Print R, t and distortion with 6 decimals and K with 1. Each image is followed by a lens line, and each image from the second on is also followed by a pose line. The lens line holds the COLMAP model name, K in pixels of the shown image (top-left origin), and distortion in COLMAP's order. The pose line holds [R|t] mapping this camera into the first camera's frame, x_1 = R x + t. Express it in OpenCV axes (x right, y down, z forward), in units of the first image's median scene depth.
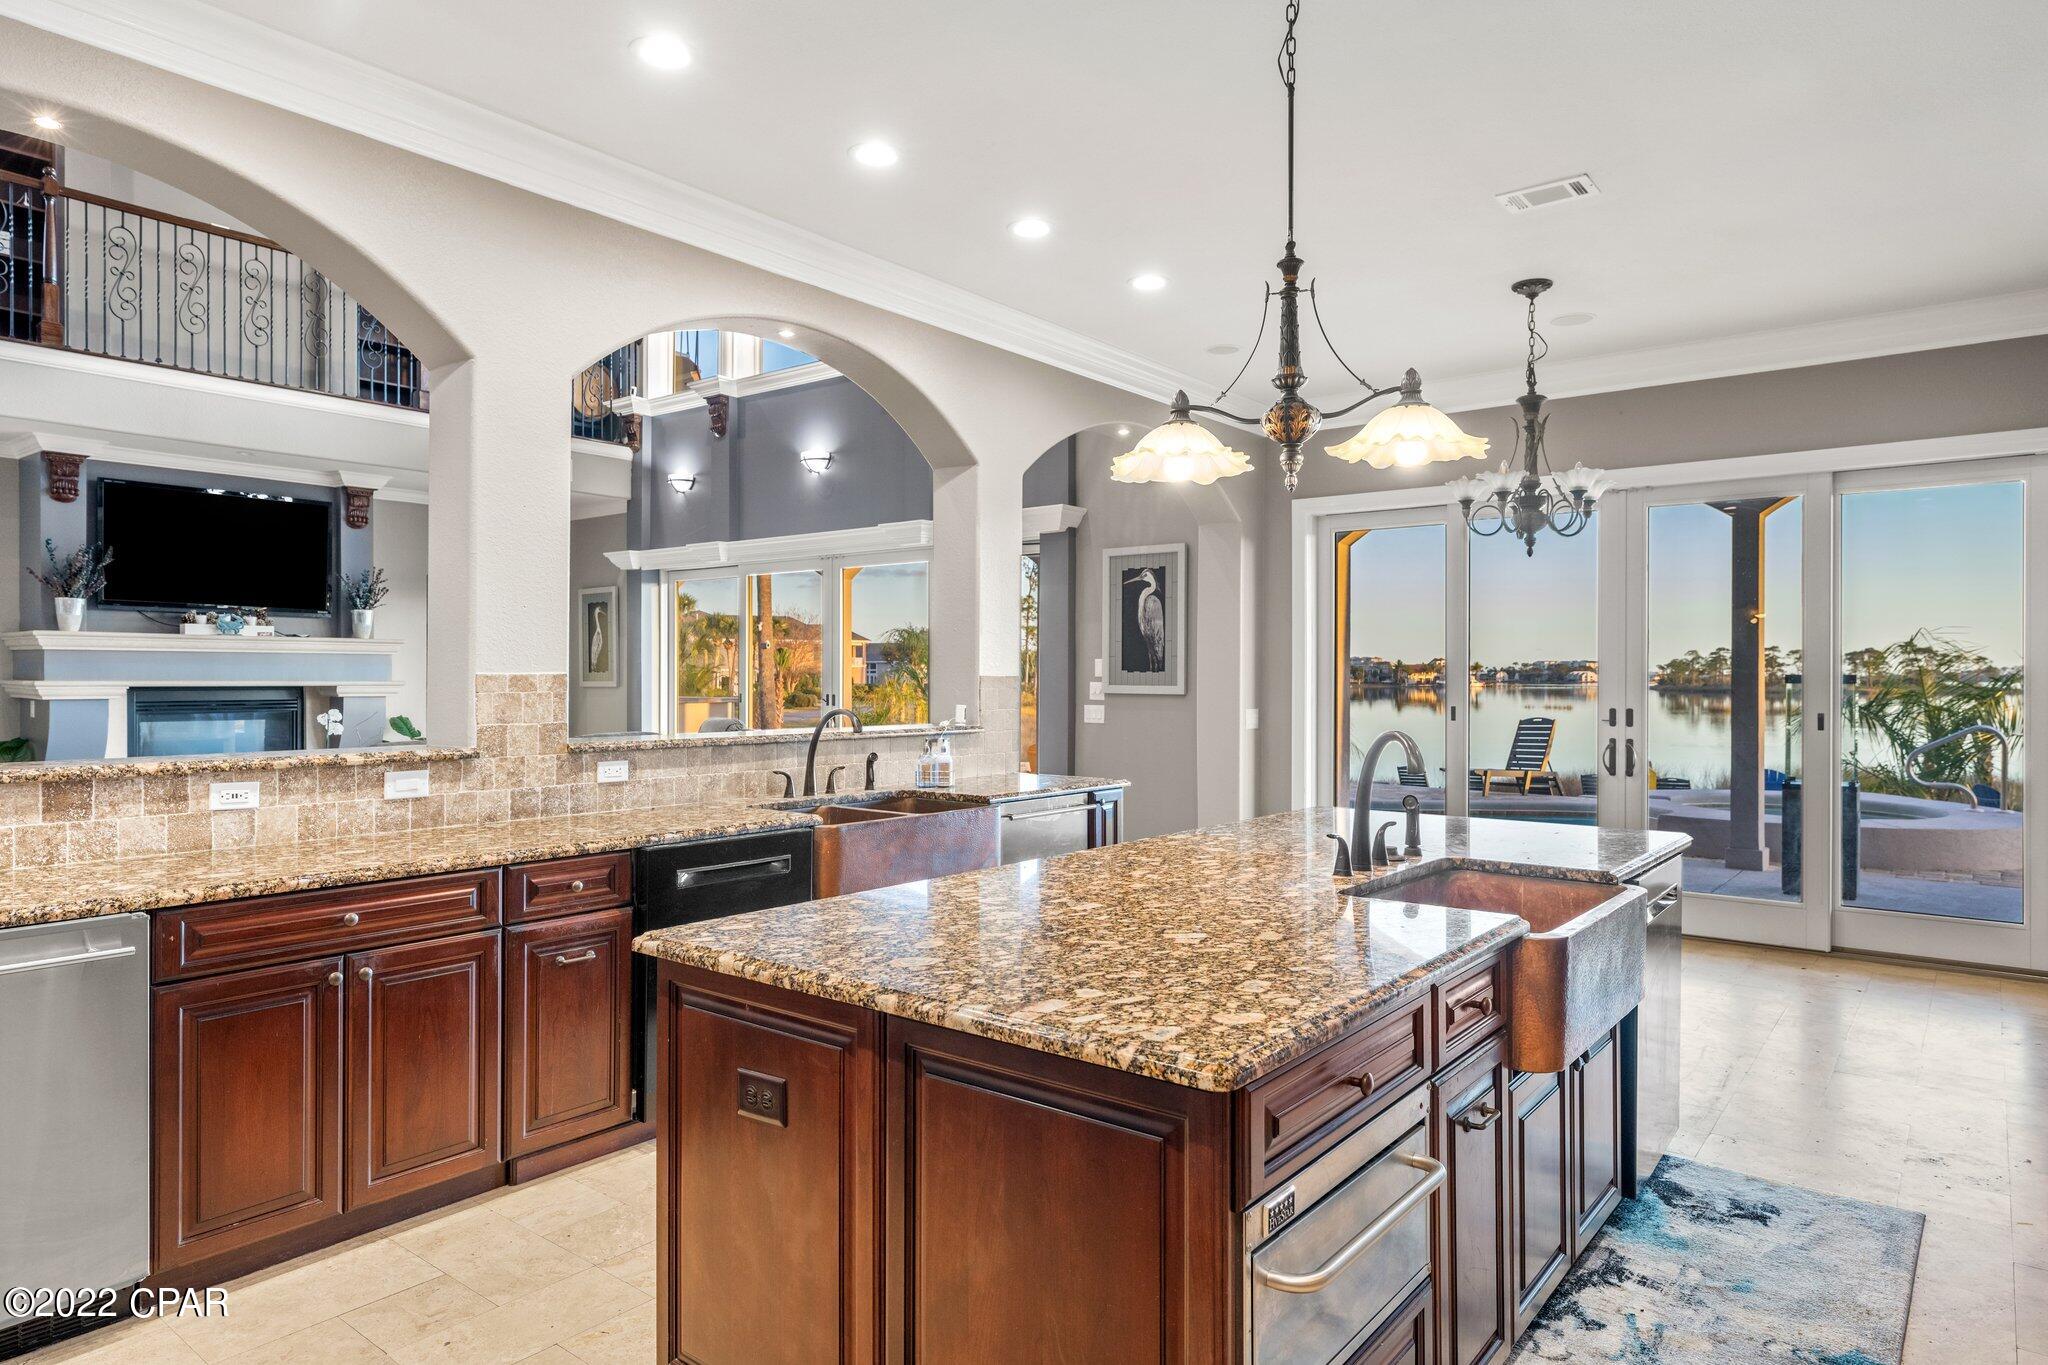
lens RADIAL K [[1235.9, 0, 1020.0], [0, 1235.9, 681.3], [0, 0, 1]] dist [-0.000600, 0.001257]
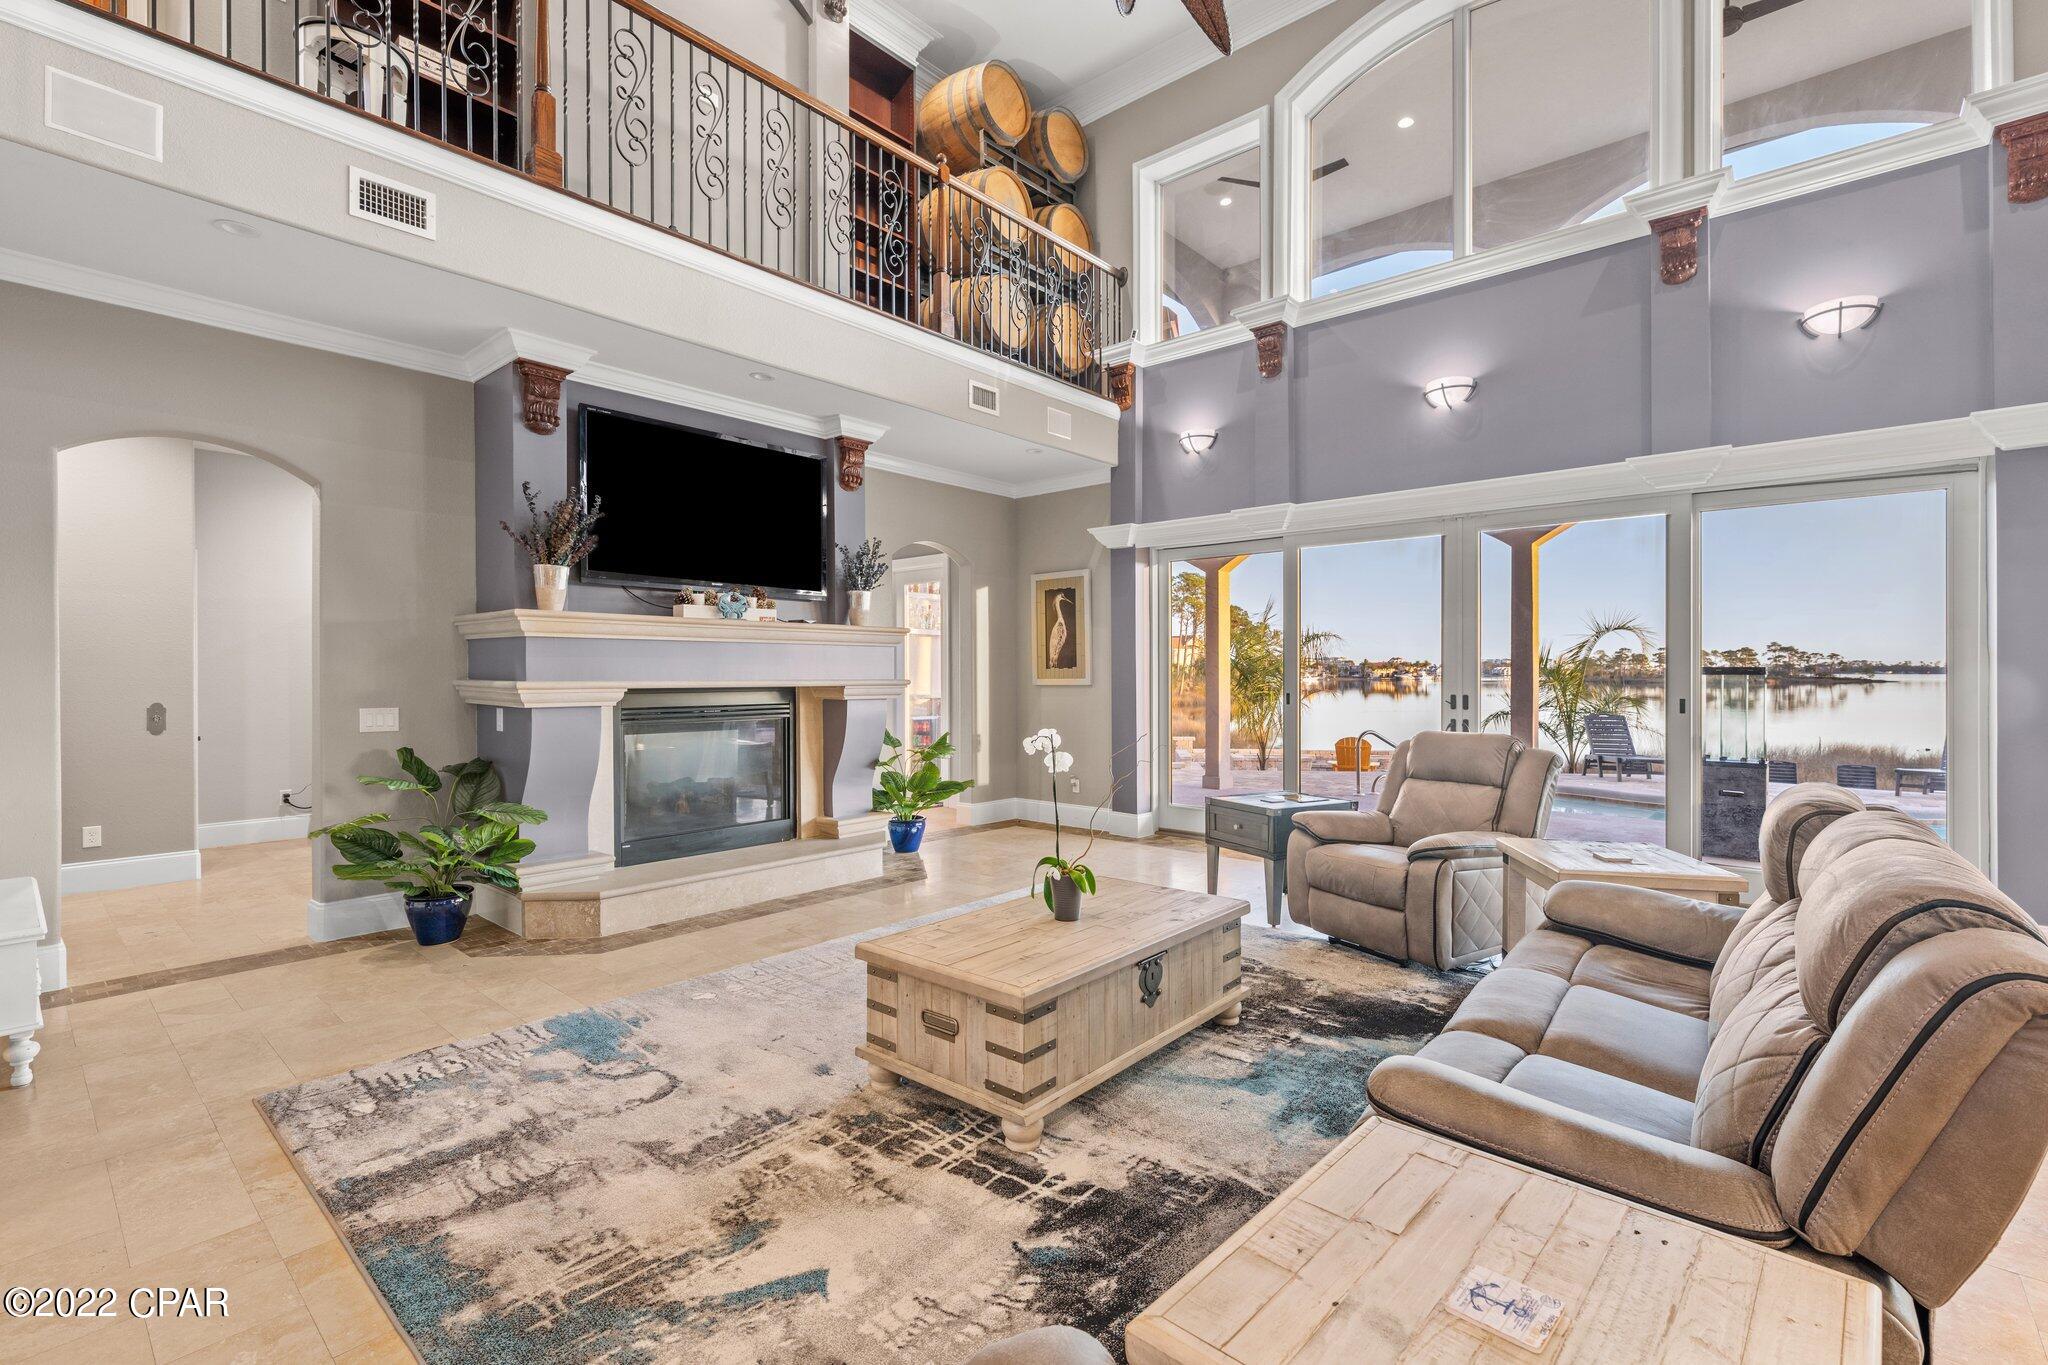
lens RADIAL K [[933.5, 0, 1028.6], [0, 933.5, 677.2], [0, 0, 1]] dist [-0.002789, -0.000173]
pose [[0.998519, -0.005968, -0.054080, -0.416321], [0.005925, 0.999982, -0.000956, -0.000340], [0.054085, 0.000634, 0.998536, 0.426150]]
